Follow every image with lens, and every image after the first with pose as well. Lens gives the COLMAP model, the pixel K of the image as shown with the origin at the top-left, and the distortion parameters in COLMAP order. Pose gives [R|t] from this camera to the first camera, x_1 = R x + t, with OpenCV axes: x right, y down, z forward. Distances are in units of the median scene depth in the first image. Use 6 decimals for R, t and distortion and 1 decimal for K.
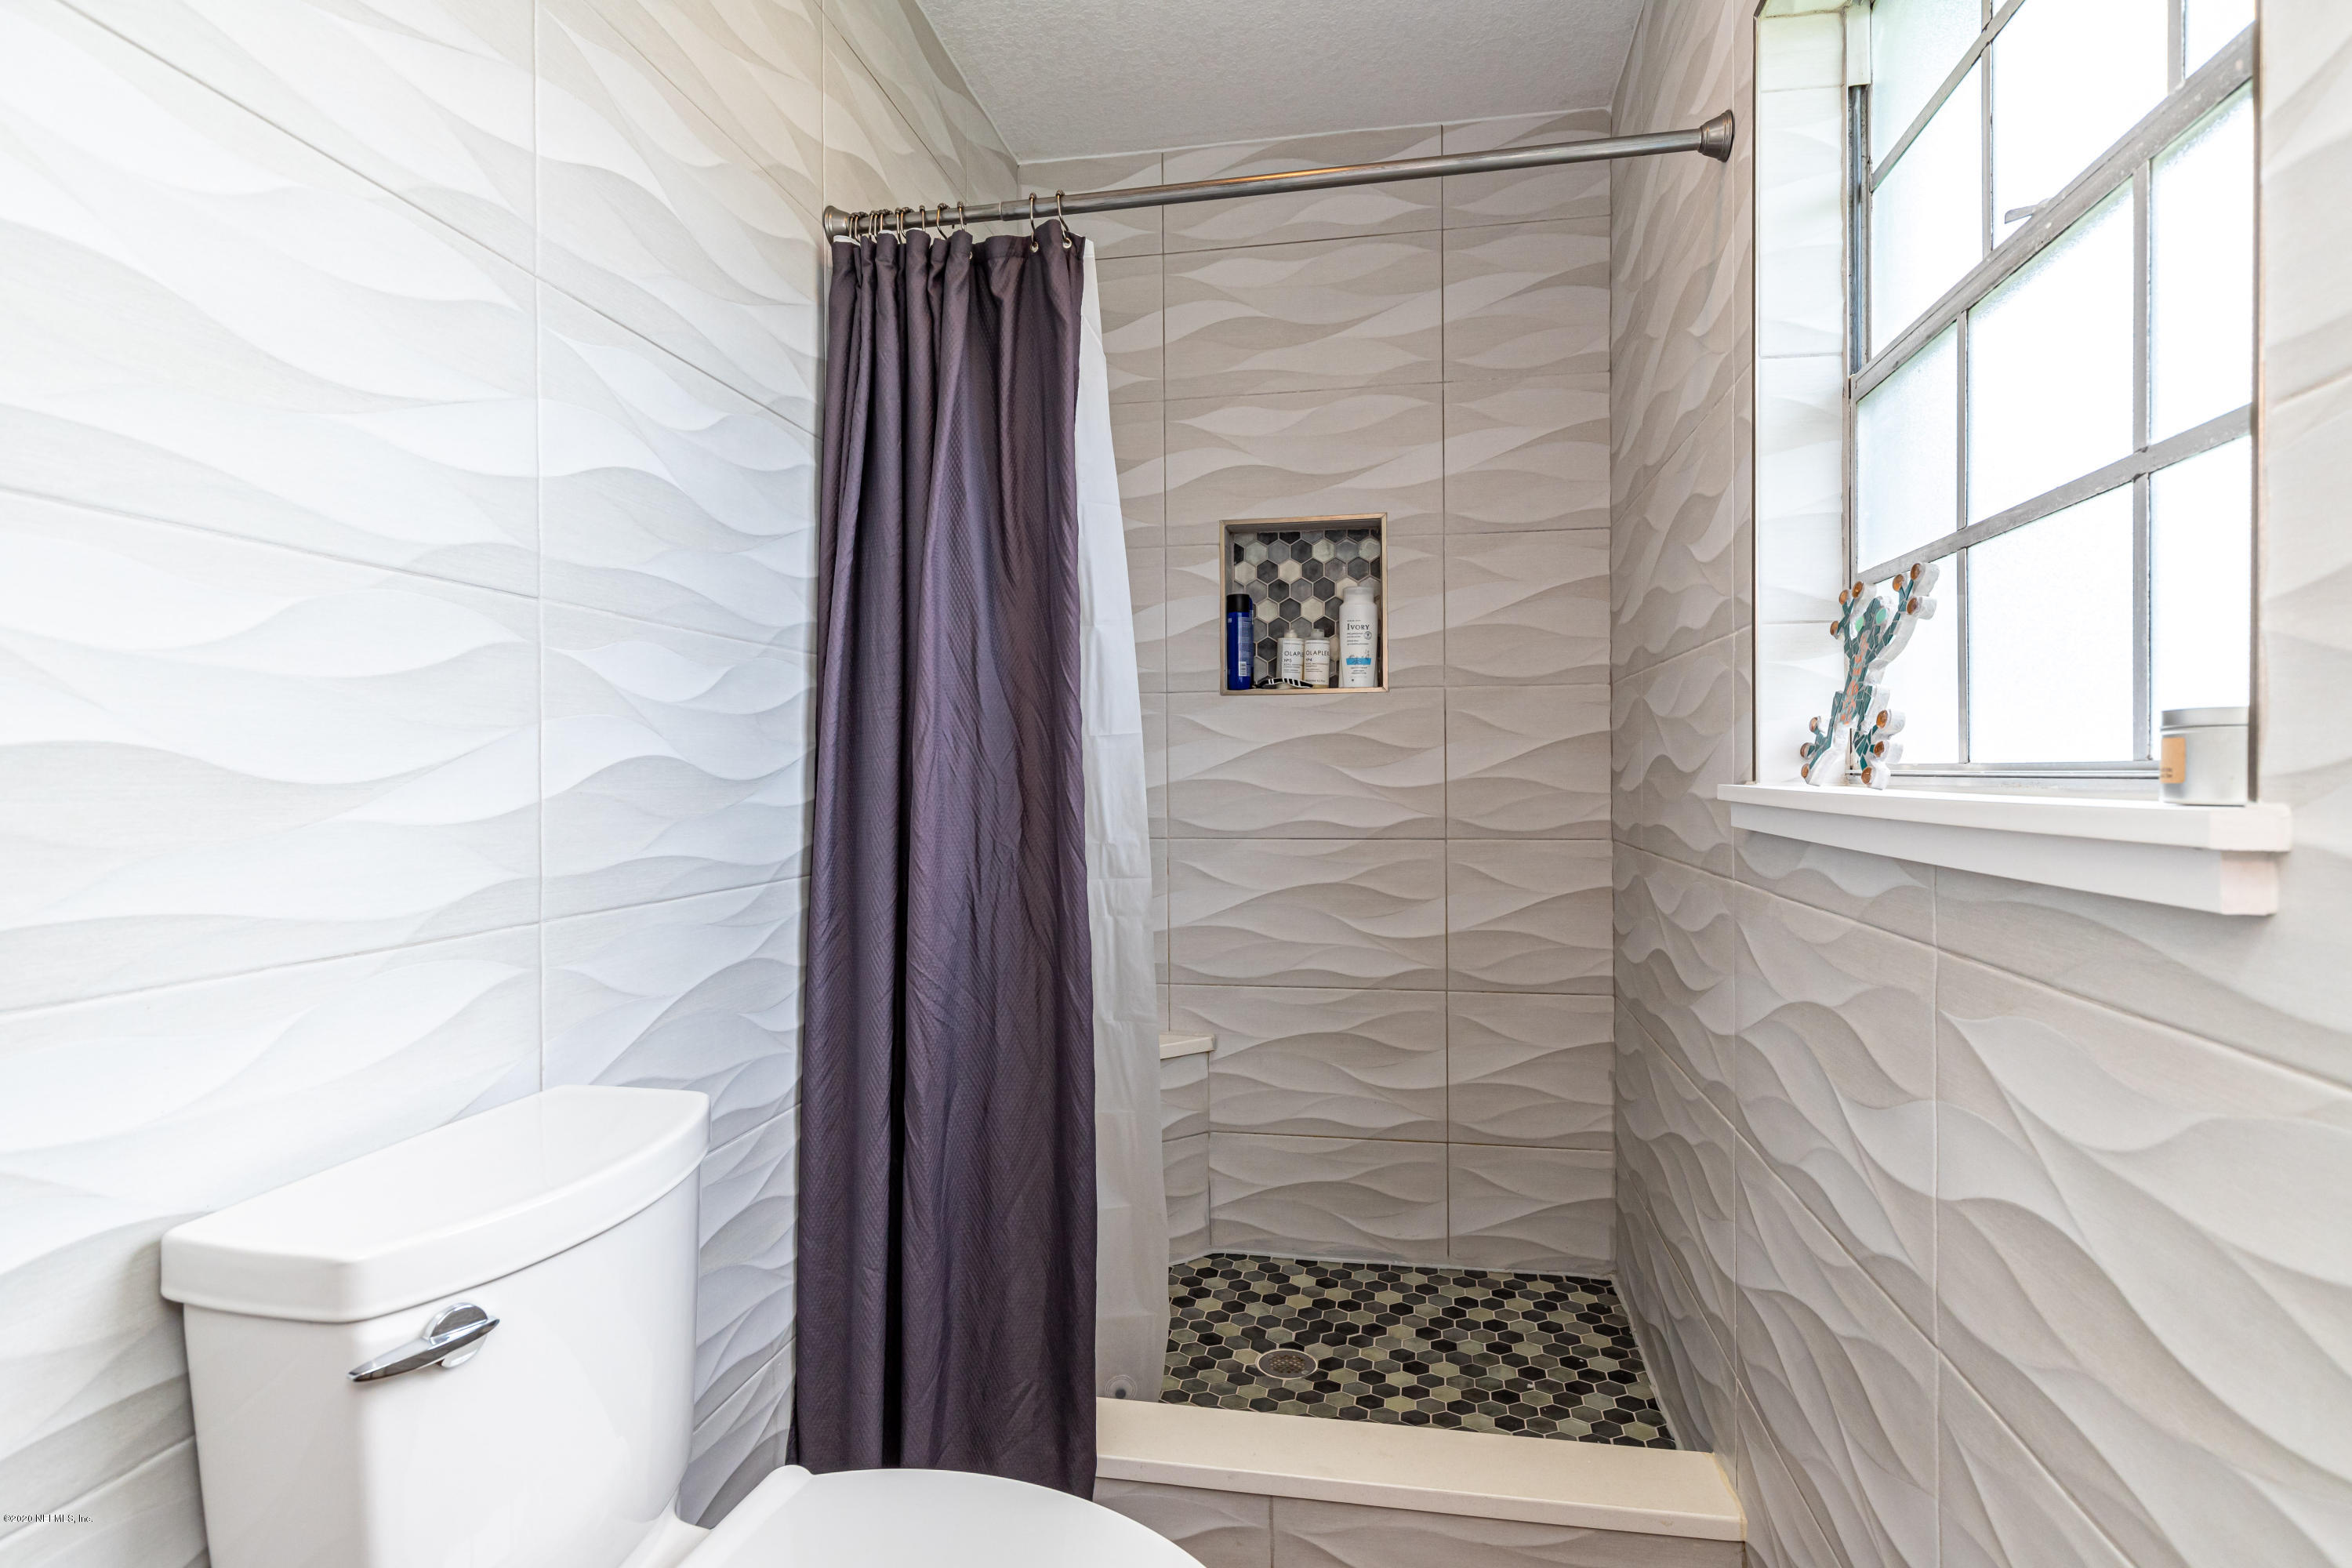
lens RADIAL K [[1222.9, 0, 1180.8], [0, 1222.9, 771.6], [0, 0, 1]] dist [0.014860, -0.000167]
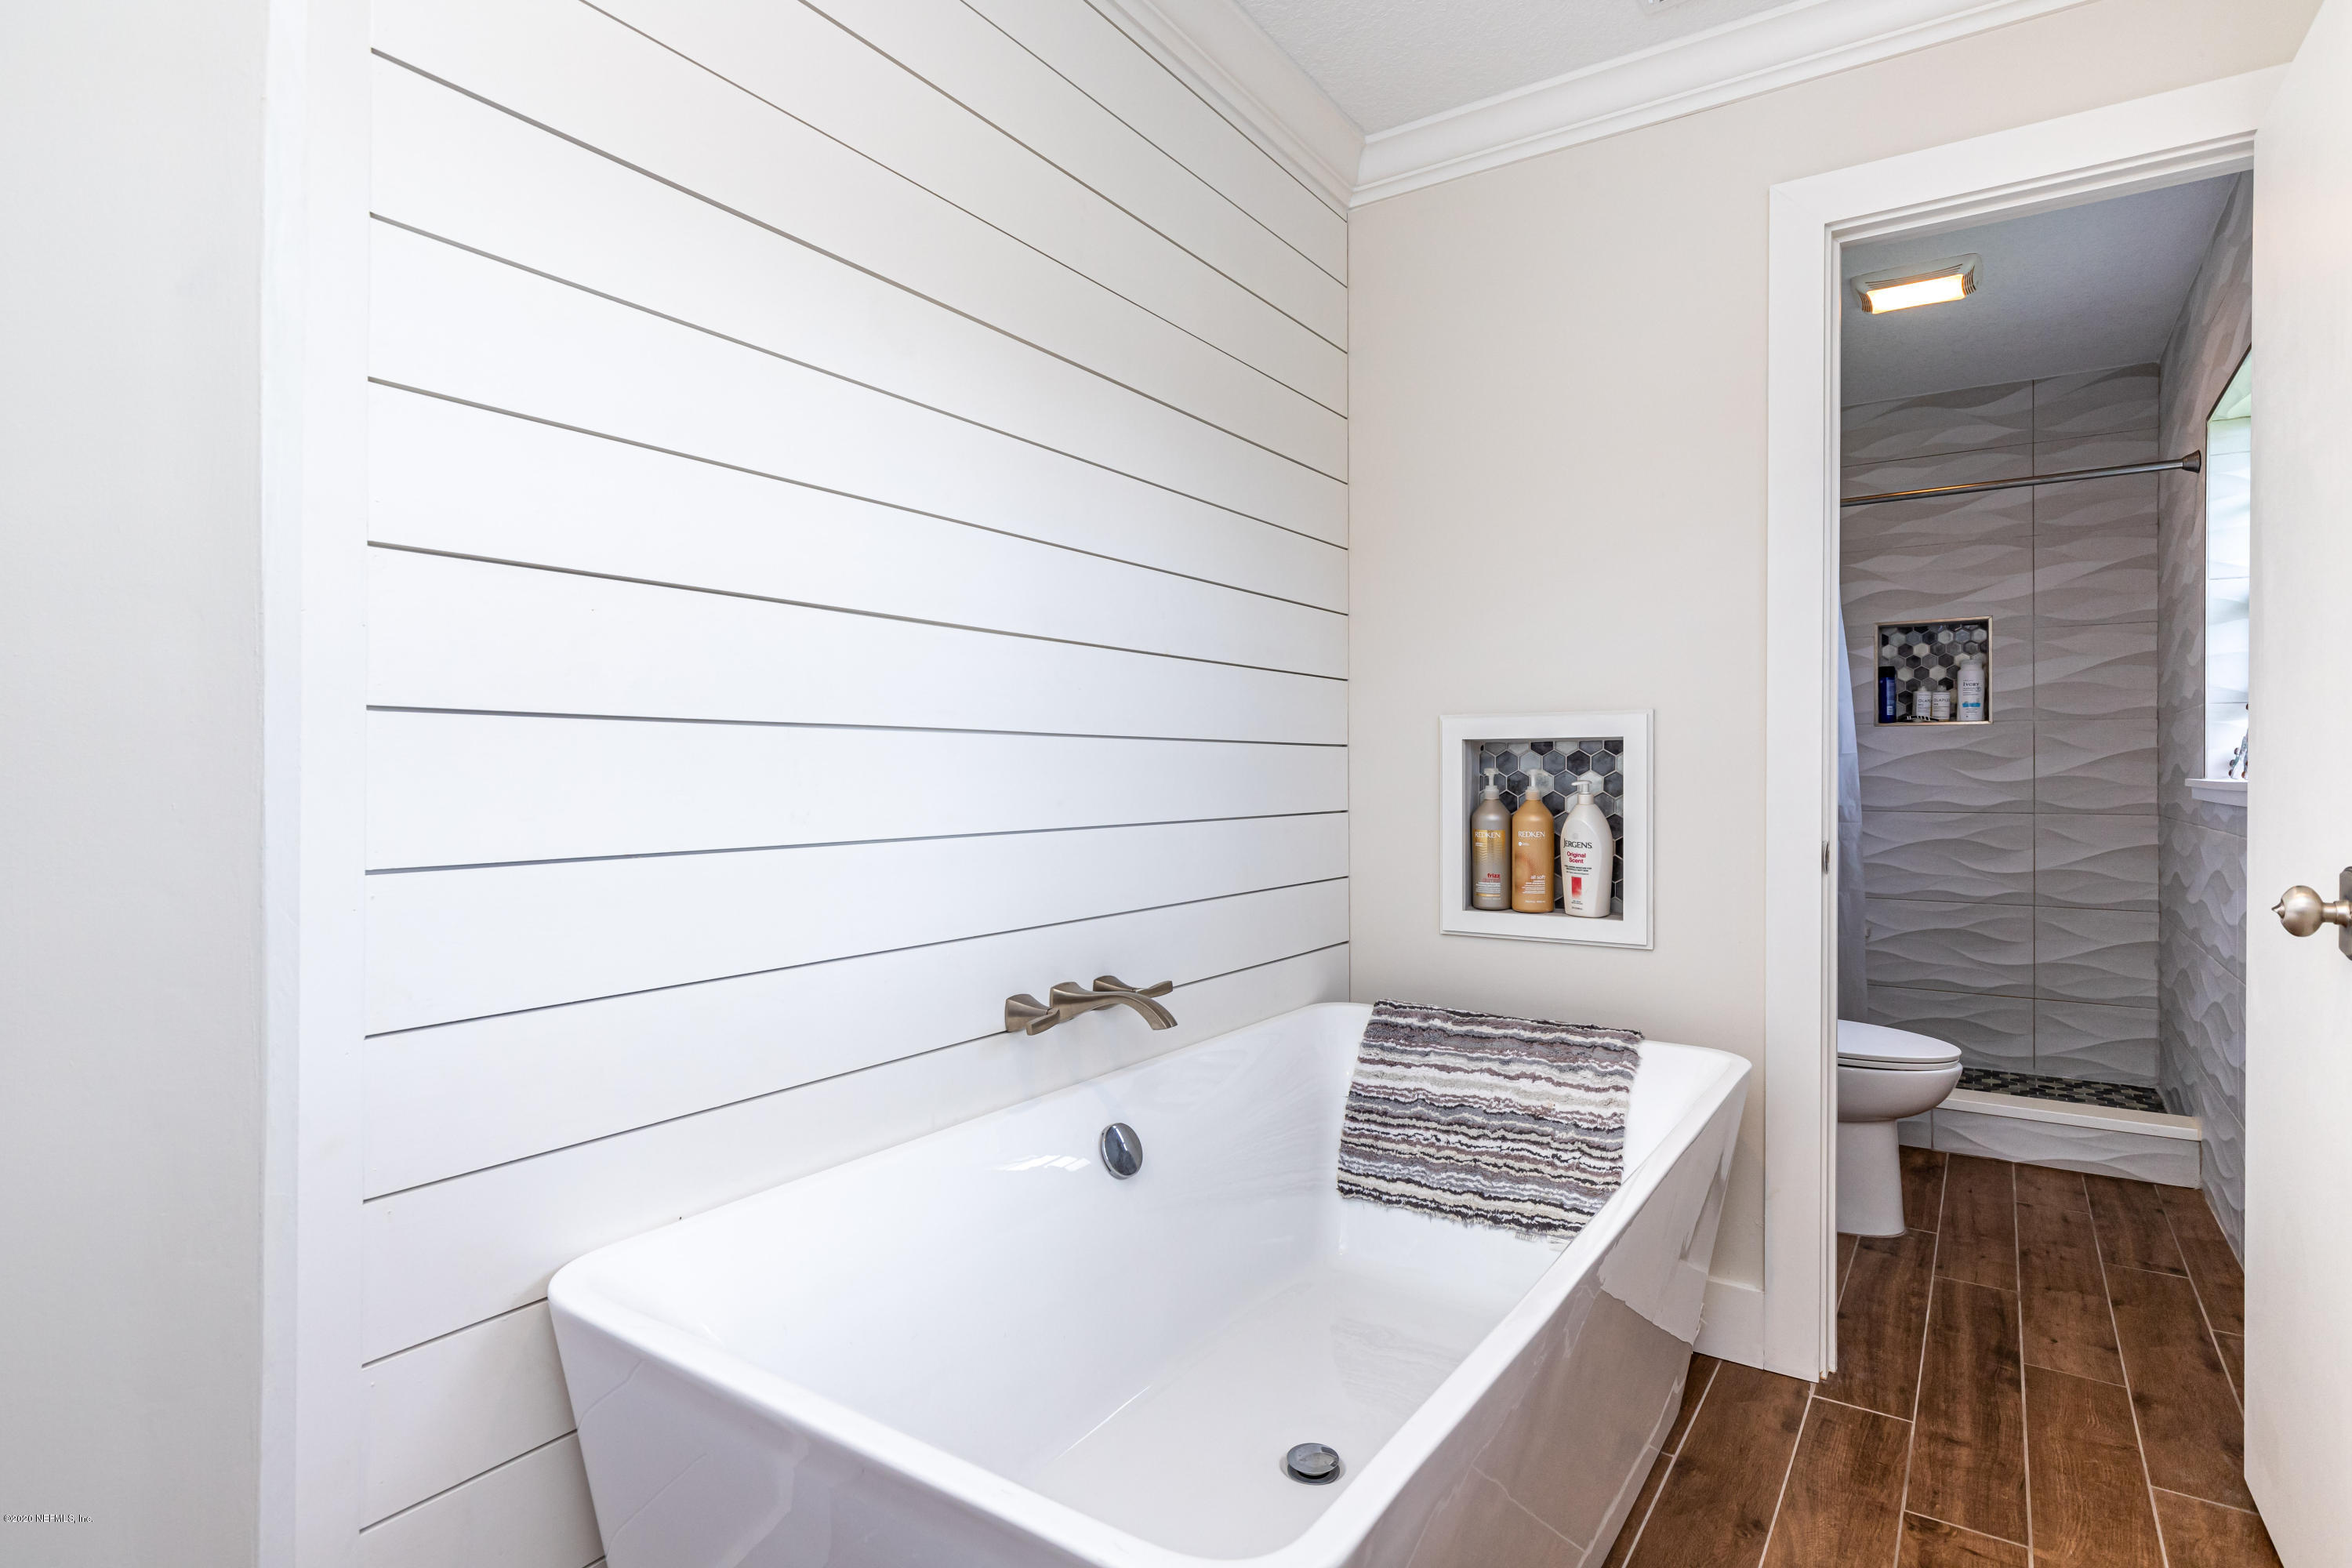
lens RADIAL K [[1222.9, 0, 1180.8], [0, 1222.9, 771.6], [0, 0, 1]] dist [0.014860, -0.000167]
pose [[0.920266, 0.005092, -0.391261, -0.186976], [-0.004300, 0.999987, 0.002899, -0.000548], [0.391271, -0.000985, 0.920275, -0.949824]]
